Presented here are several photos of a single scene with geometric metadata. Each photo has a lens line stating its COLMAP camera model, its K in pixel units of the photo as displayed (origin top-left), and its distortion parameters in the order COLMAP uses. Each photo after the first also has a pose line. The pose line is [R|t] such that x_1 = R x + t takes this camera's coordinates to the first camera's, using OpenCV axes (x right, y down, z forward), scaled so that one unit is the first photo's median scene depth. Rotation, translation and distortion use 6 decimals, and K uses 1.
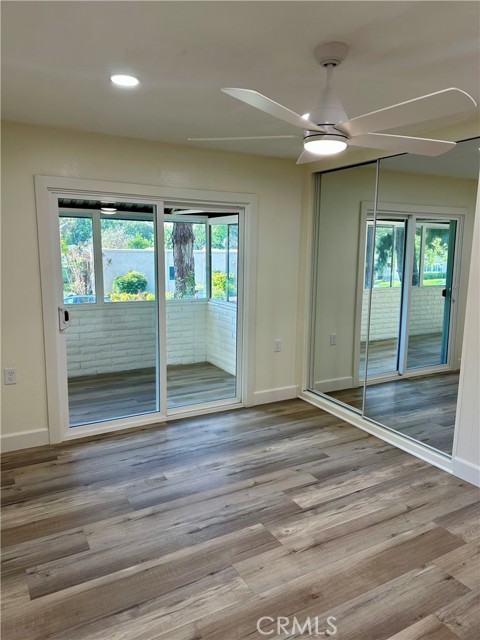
lens RADIAL K [[452.8, 0, 236.4], [0, 452.8, 324.8], [0, 0, 1]] dist [0.064382, -0.089899]
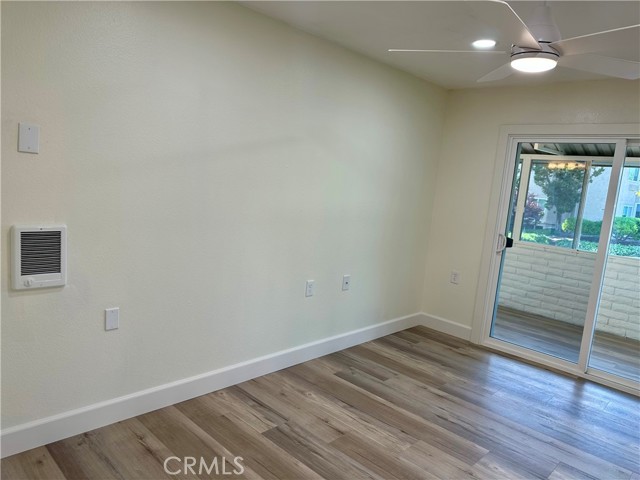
lens RADIAL K [[452.8, 0, 325.0], [0, 452.8, 244.5], [0, 0, 1]] dist [0.064382, -0.089899]
pose [[0.280855, 0.141896, -0.949203, 0.716356], [-0.242417, 0.967430, 0.072893, 0.015628], [0.928630, 0.209631, 0.306105, 0.239565]]
